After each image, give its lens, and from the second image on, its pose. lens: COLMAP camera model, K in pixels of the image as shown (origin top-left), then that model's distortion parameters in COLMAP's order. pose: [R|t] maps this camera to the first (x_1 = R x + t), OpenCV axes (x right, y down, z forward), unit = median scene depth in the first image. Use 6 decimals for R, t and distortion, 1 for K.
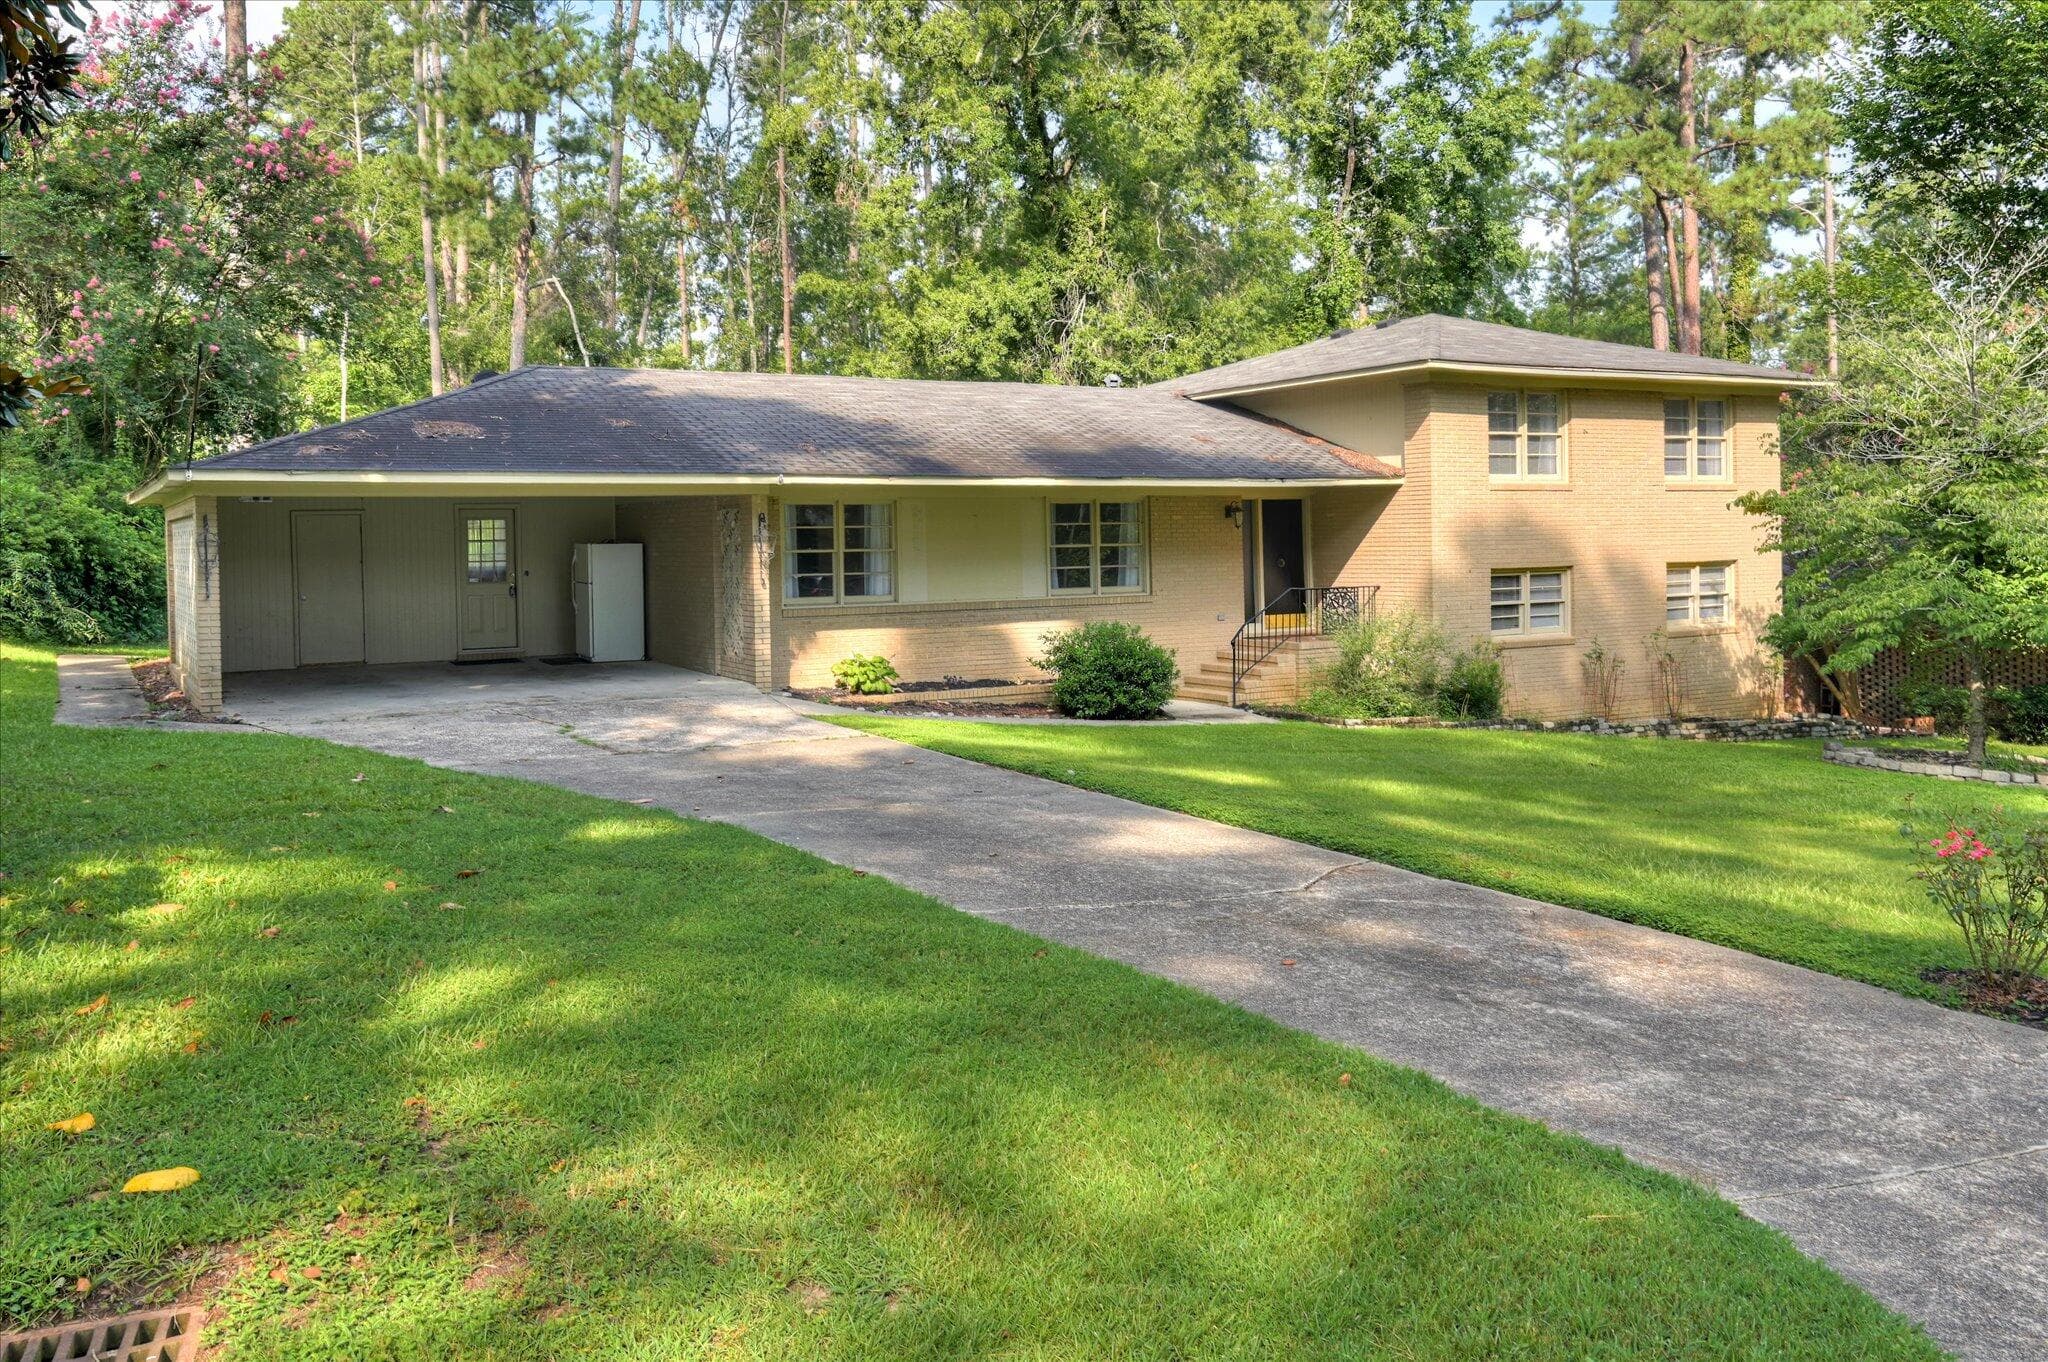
lens RADIAL K [[1649.5, 0, 1022.5], [0, 1649.5, 562.4], [0, 0, 1]] dist [0.005740, 0.001989]
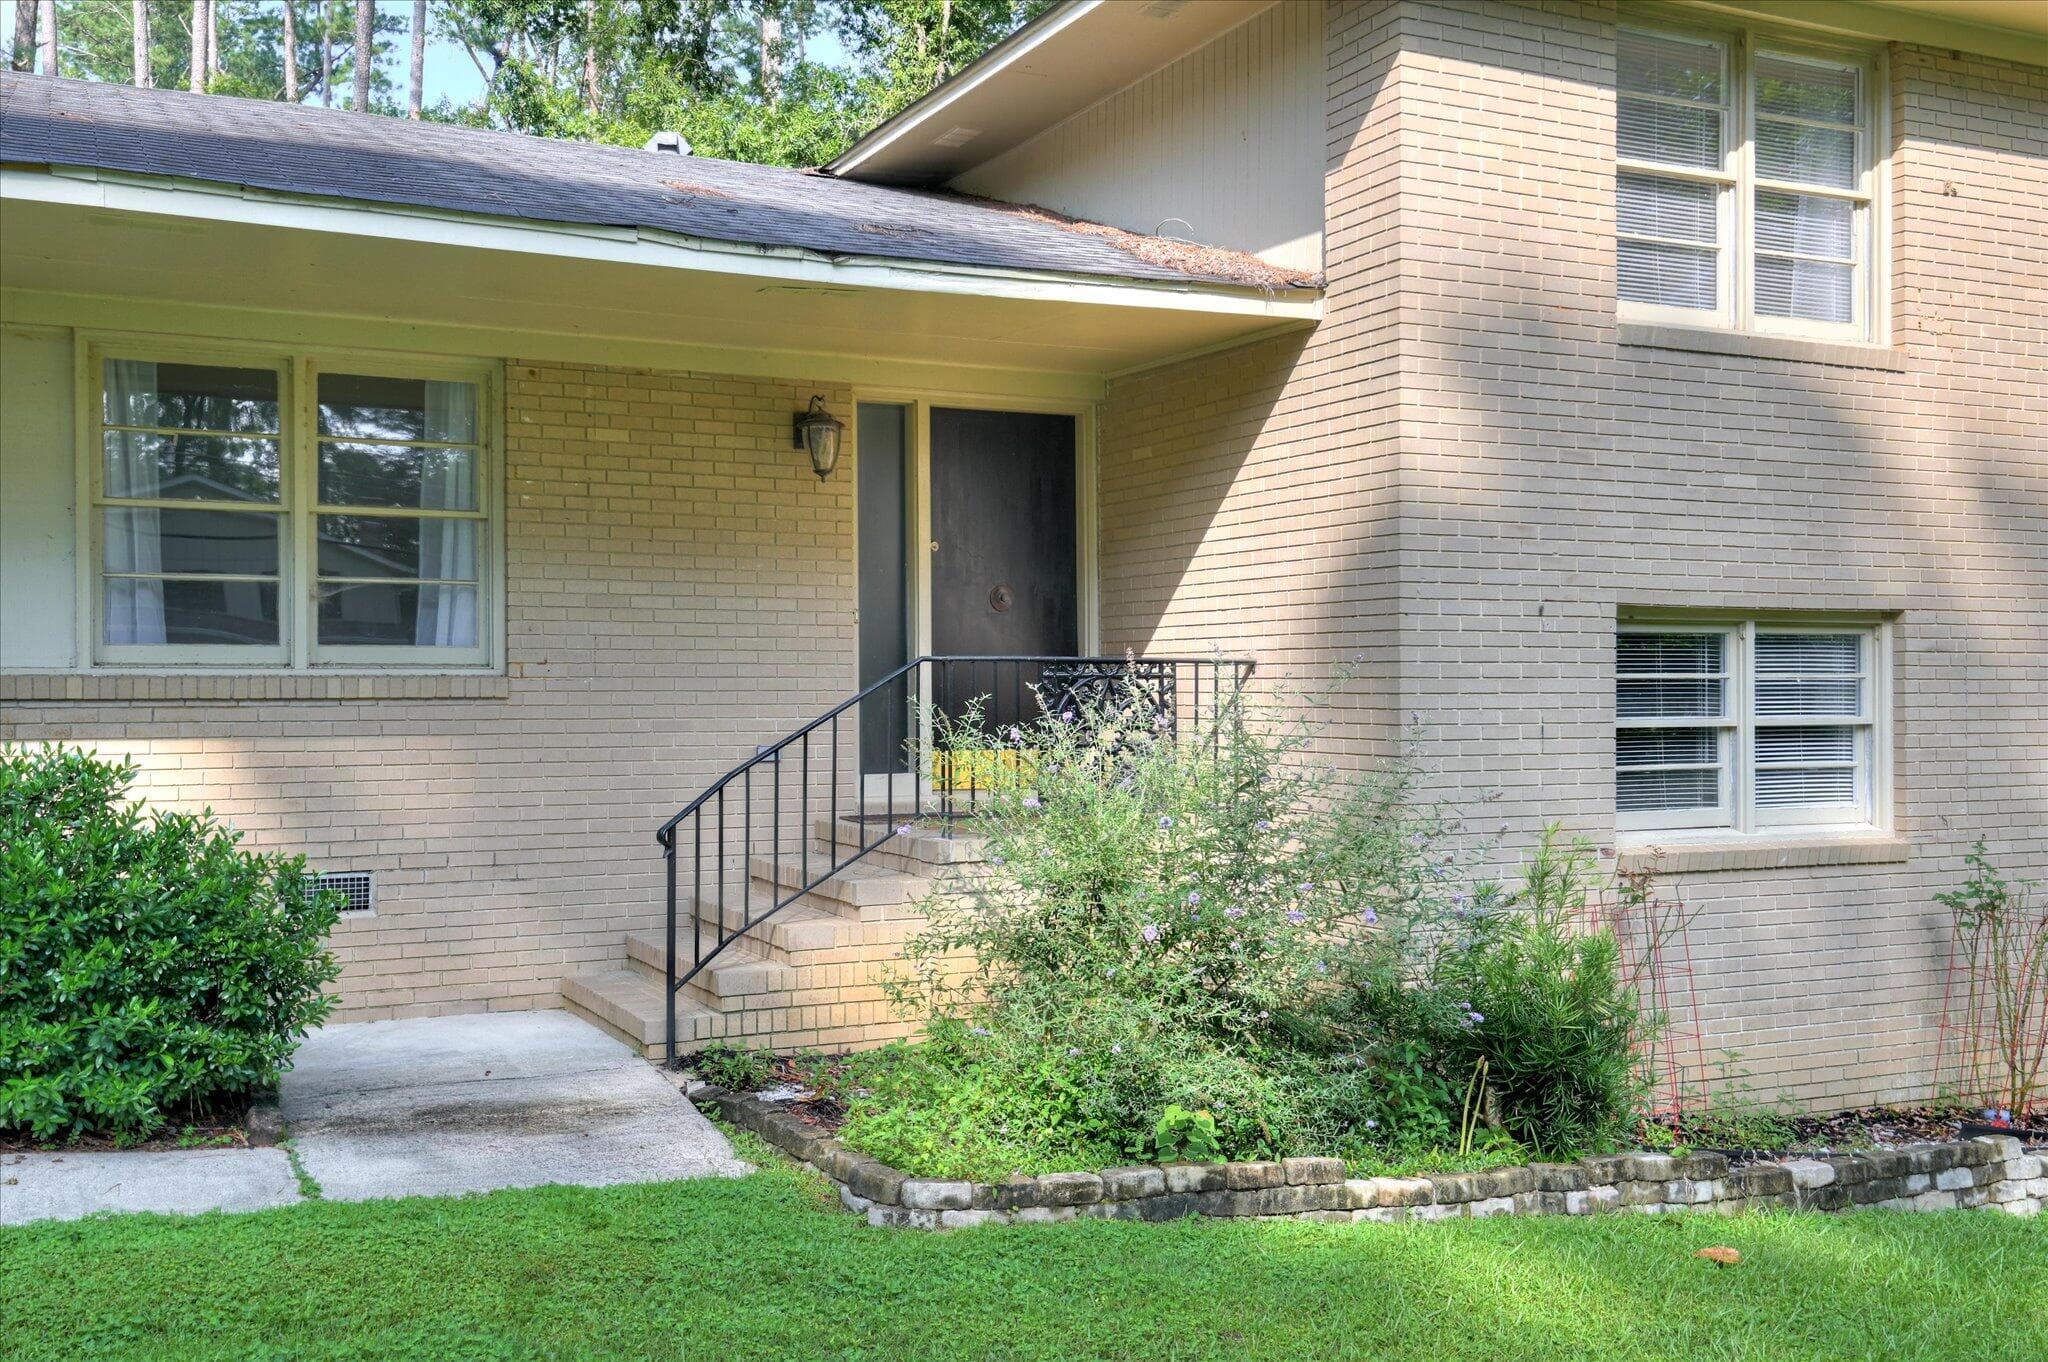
lens RADIAL K [[1982.0, 0, 1024.0], [0, 1982.0, 681.0], [0, 0, 1]] dist [0.055434, 0.000693]
pose [[0.996720, 0.016268, -0.079275, 0.205407], [-0.017557, 0.999724, -0.015593, 0.025014], [0.079000, 0.016933, 0.996731, 0.631001]]
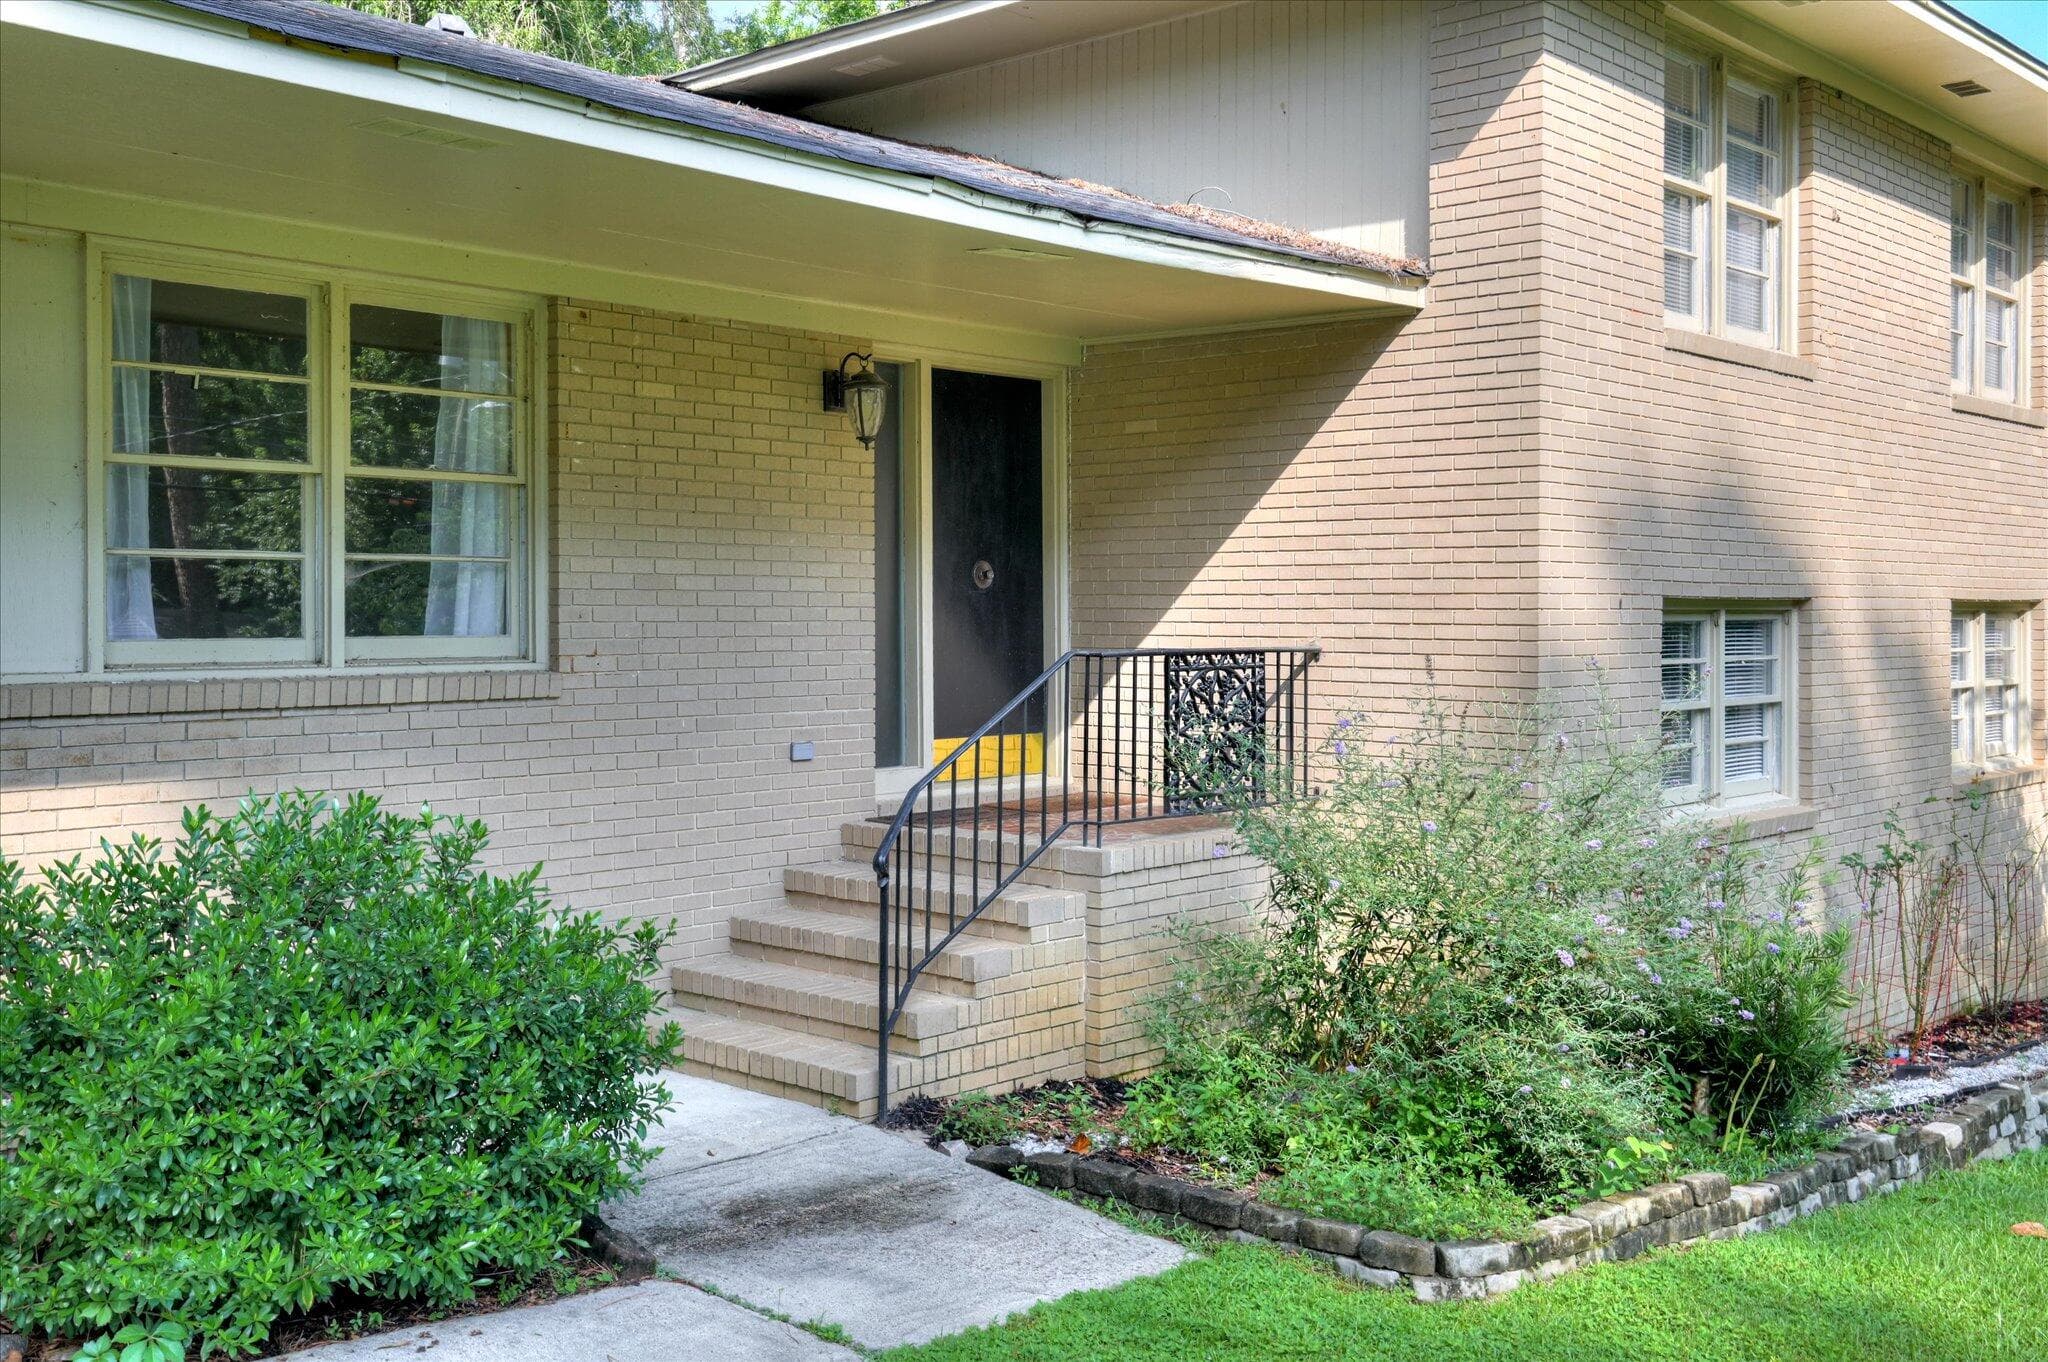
lens RADIAL K [[2026.4, 0, 1012.0], [0, 2026.4, 611.6], [0, 0, 1]] dist [0.066919, -0.012625]
pose [[0.957561, 0.019063, 0.287600, 0.054333], [-0.014936, 0.999752, -0.016539, 0.014658], [-0.287844, 0.011541, 0.957608, 0.664839]]
